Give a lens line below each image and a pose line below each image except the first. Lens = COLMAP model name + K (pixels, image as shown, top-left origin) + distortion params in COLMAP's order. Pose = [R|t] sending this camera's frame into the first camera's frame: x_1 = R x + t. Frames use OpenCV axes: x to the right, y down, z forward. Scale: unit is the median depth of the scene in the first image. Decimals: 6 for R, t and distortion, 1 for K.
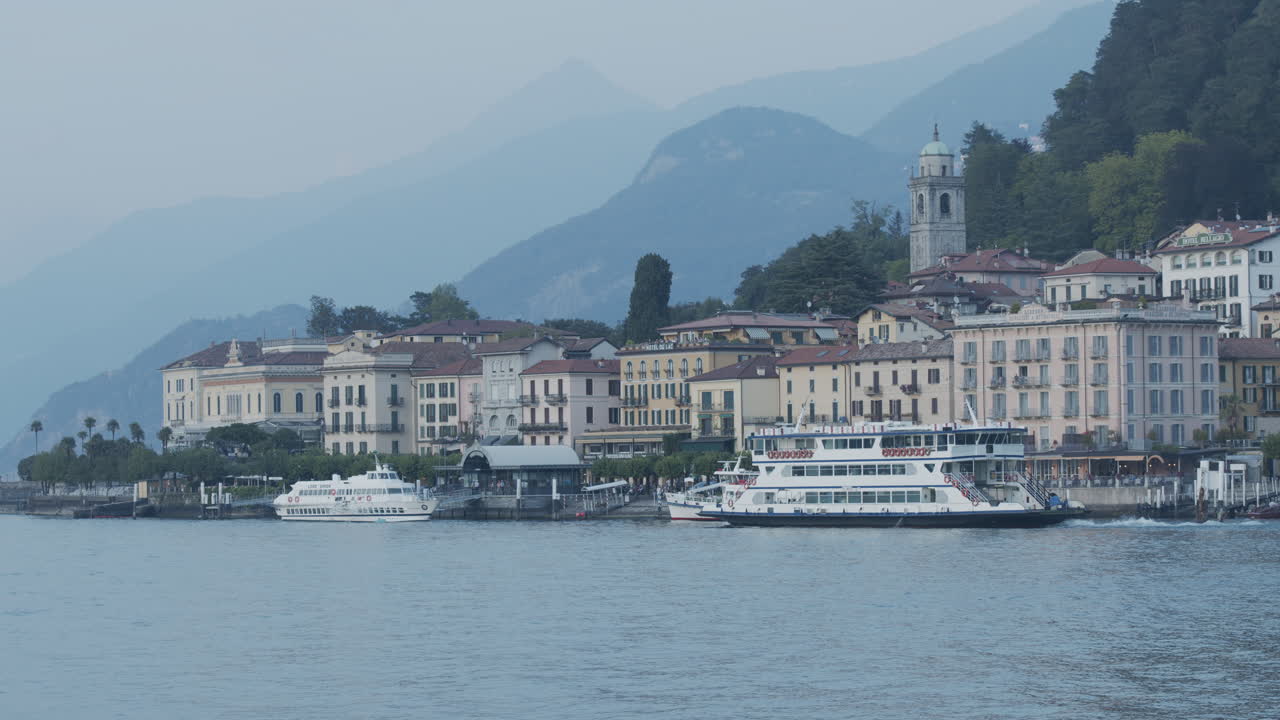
lens RADIAL K [[4602.9, 0, 639.2], [0, 4602.9, 363.4], [0, 0, 1]] dist [-0.376178, 0.000000]
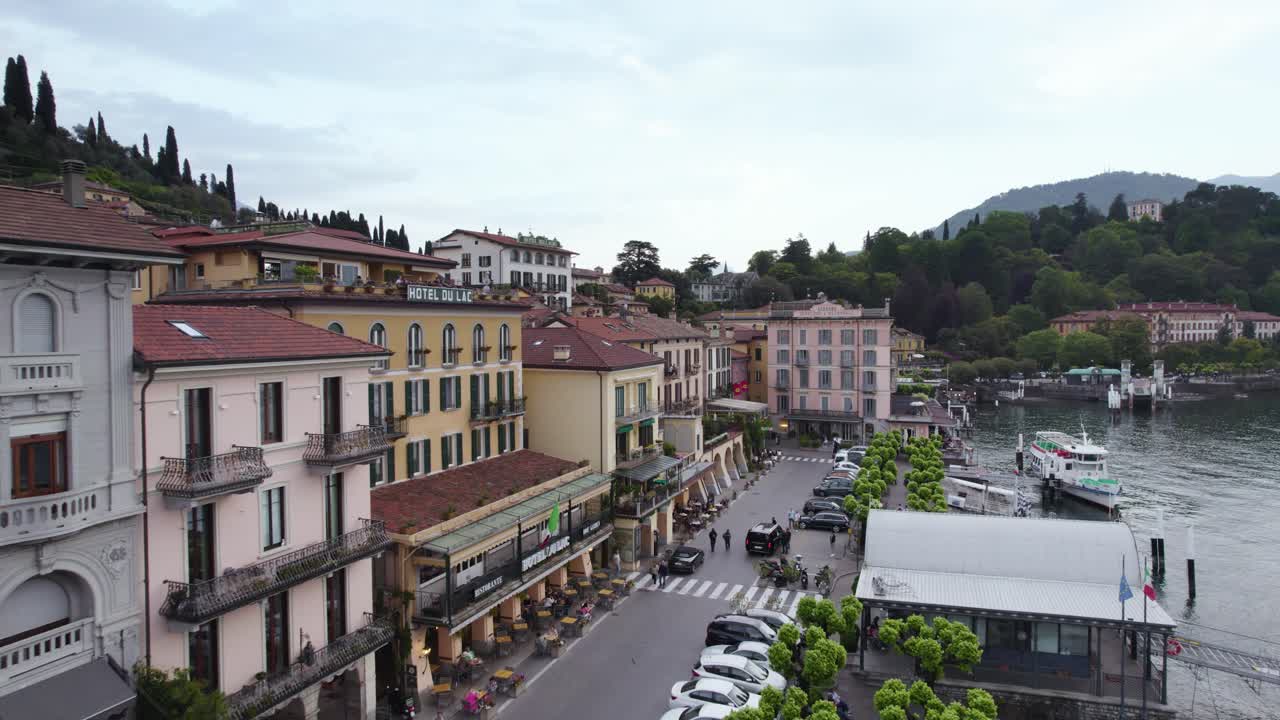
lens RADIAL K [[833.2, 0, 630.3], [0, 833.2, 358.6], [0, 0, 1]] dist [-0.054190, 0.033026]
pose [[-0.535747, -0.010676, 0.844311, -0.070153], [-0.009521, 0.999933, 0.006602, 0.001517], [-0.844325, -0.004501, -0.535813, 1.002141]]
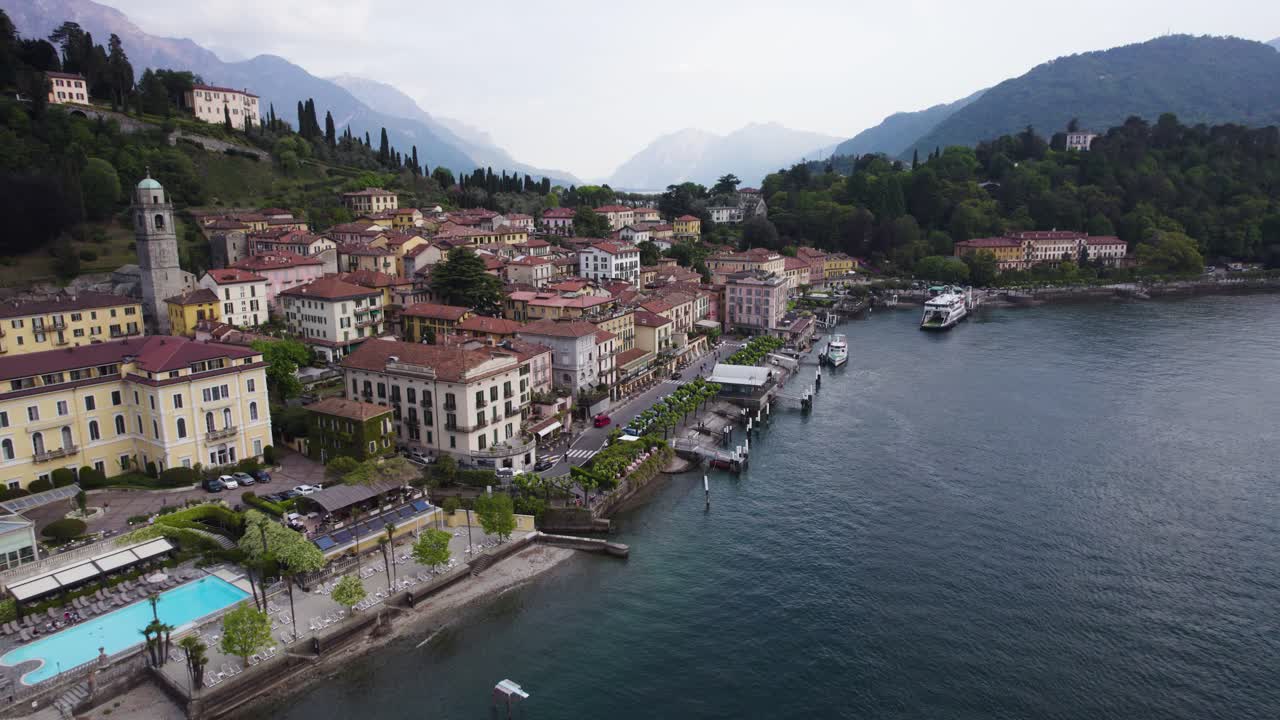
lens RADIAL K [[833.2, 0, 635.6], [0, 833.2, 354.1], [0, 0, 1]] dist [-0.054190, 0.033026]
pose [[-0.493139, -0.154283, 0.856160, -0.291798], [-0.012285, 0.985285, 0.170475, -0.045703], [-0.869864, 0.073550, -0.487779, 1.136151]]
